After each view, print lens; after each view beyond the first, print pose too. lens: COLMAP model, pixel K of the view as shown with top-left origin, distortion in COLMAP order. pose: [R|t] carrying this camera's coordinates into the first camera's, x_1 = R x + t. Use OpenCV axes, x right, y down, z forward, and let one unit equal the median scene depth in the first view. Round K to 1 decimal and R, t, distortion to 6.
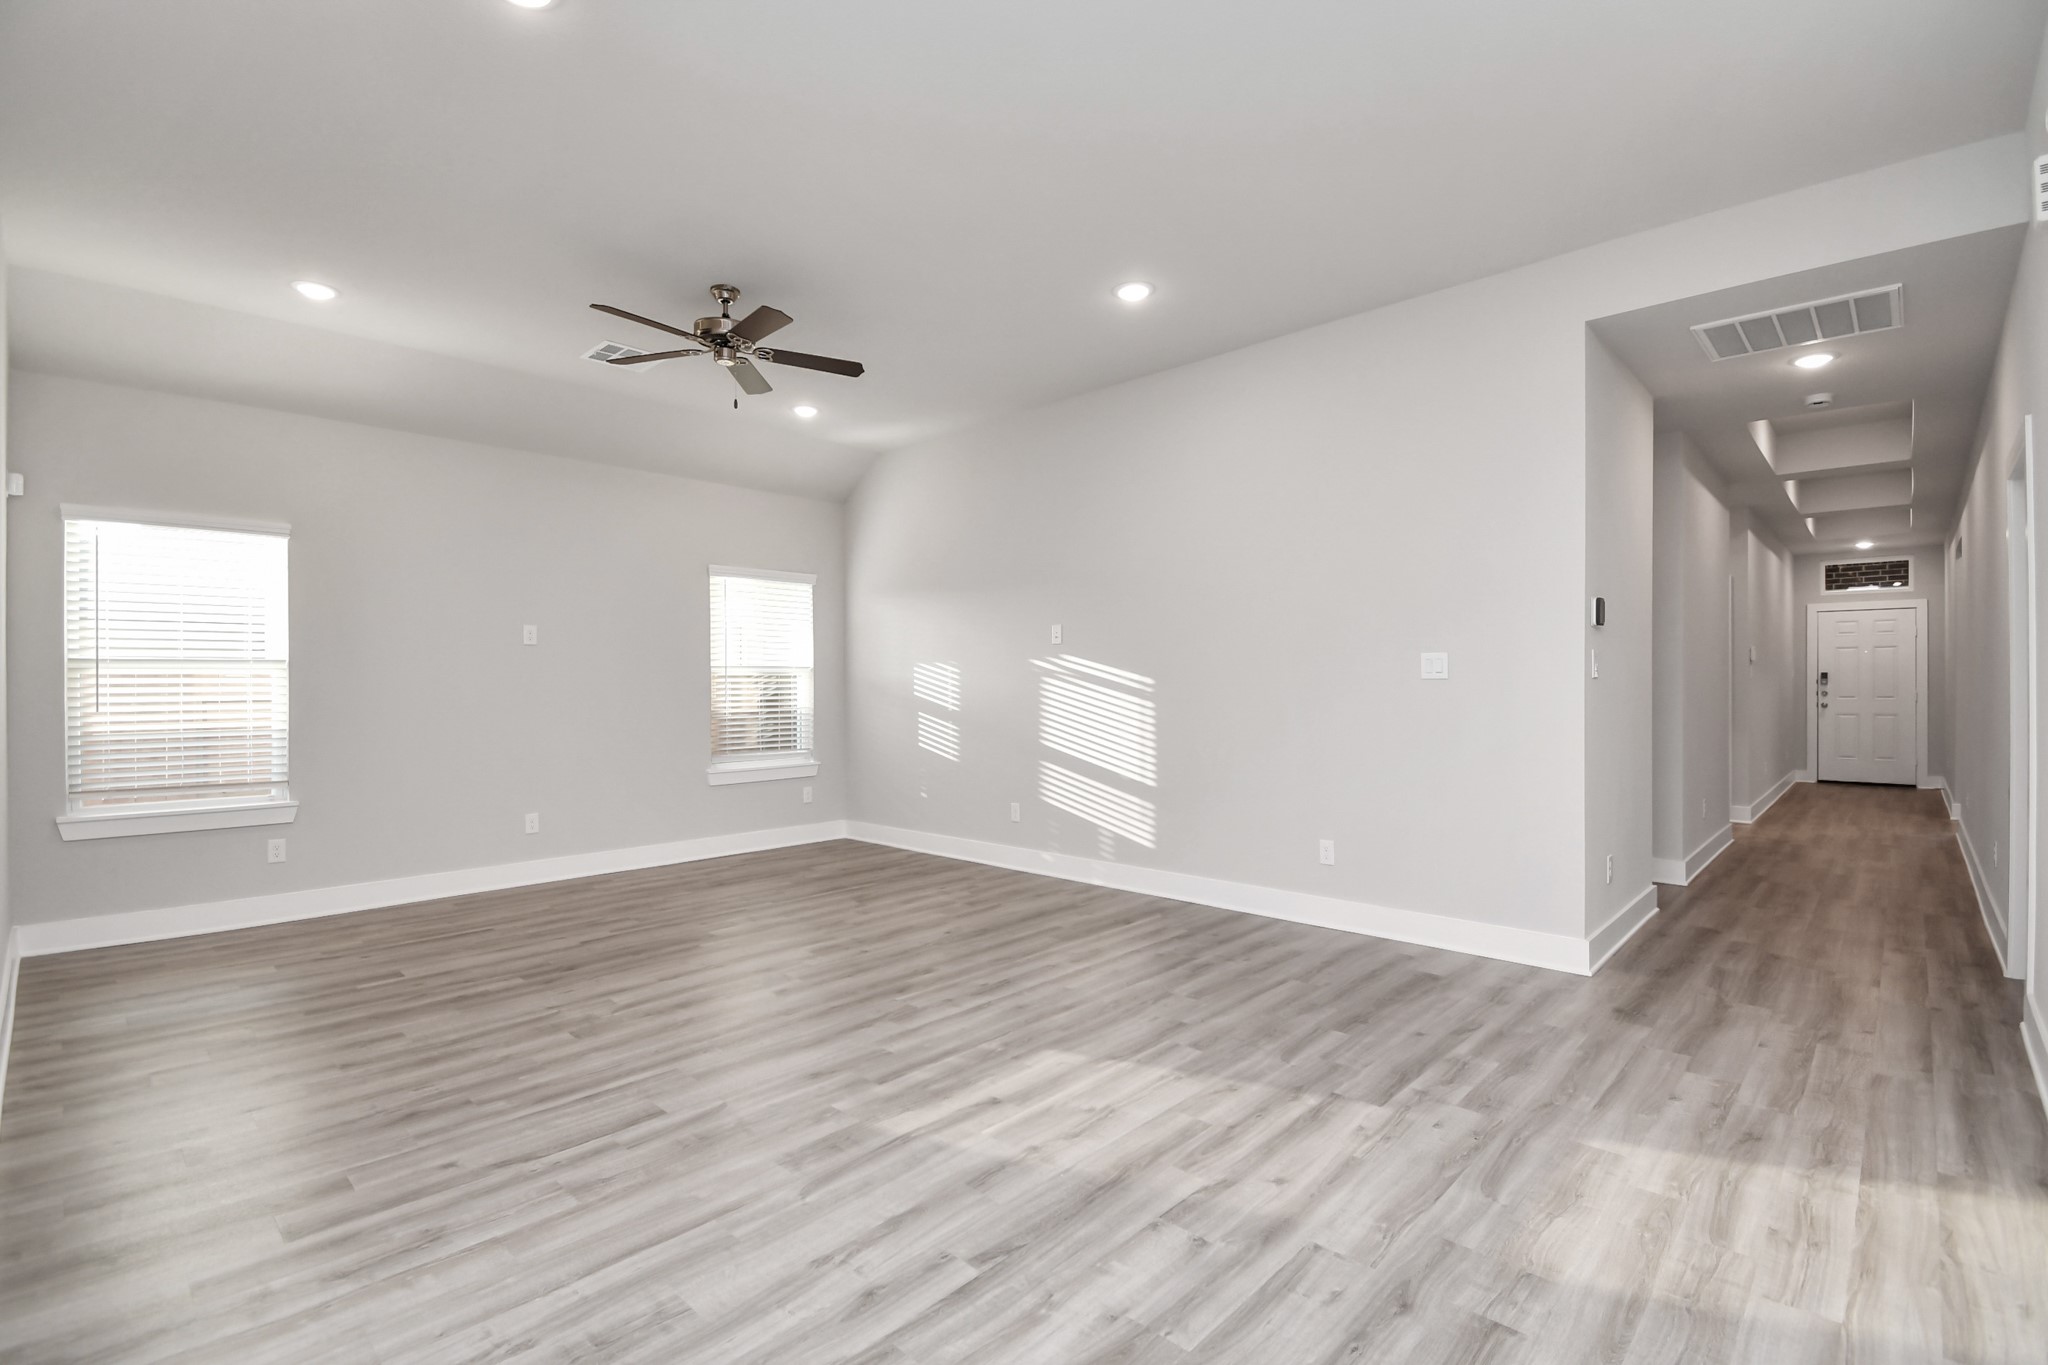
lens RADIAL K [[933.2, 0, 1028.3], [0, 933.2, 682.4], [0, 0, 1]] dist [-0.016298, -0.001247]
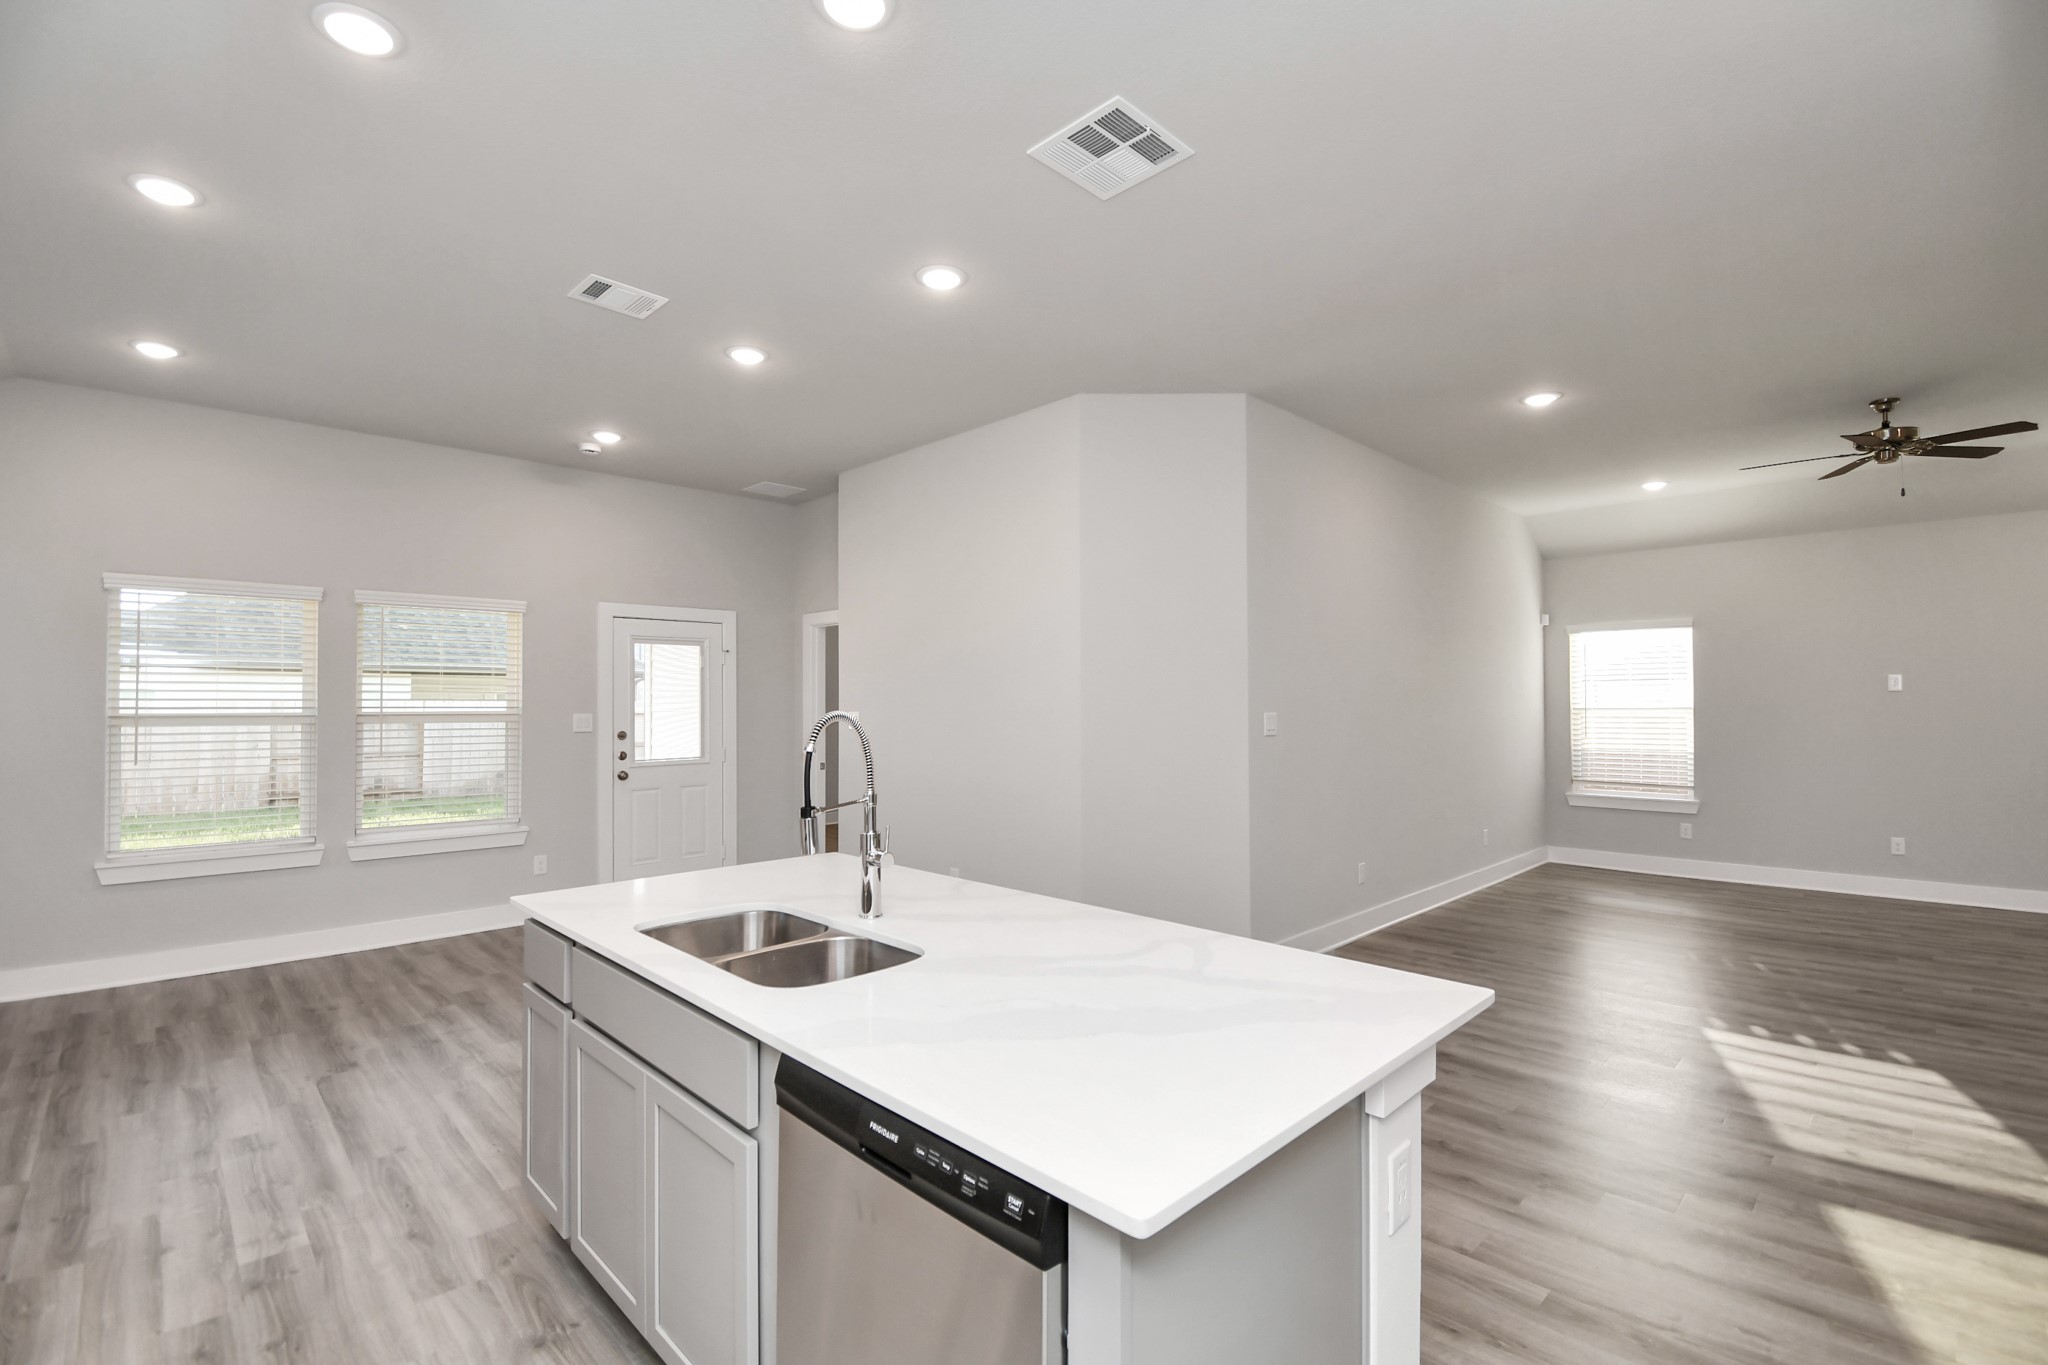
lens RADIAL K [[933.2, 0, 1022.8], [0, 933.2, 685.9], [0, 0, 1]] dist [-0.016298, -0.001247]
pose [[-0.039298, -0.011439, -0.999162, 0.879712], [0.004277, 0.999923, -0.011616, -0.053288], [0.999218, -0.004730, -0.039246, -0.050722]]
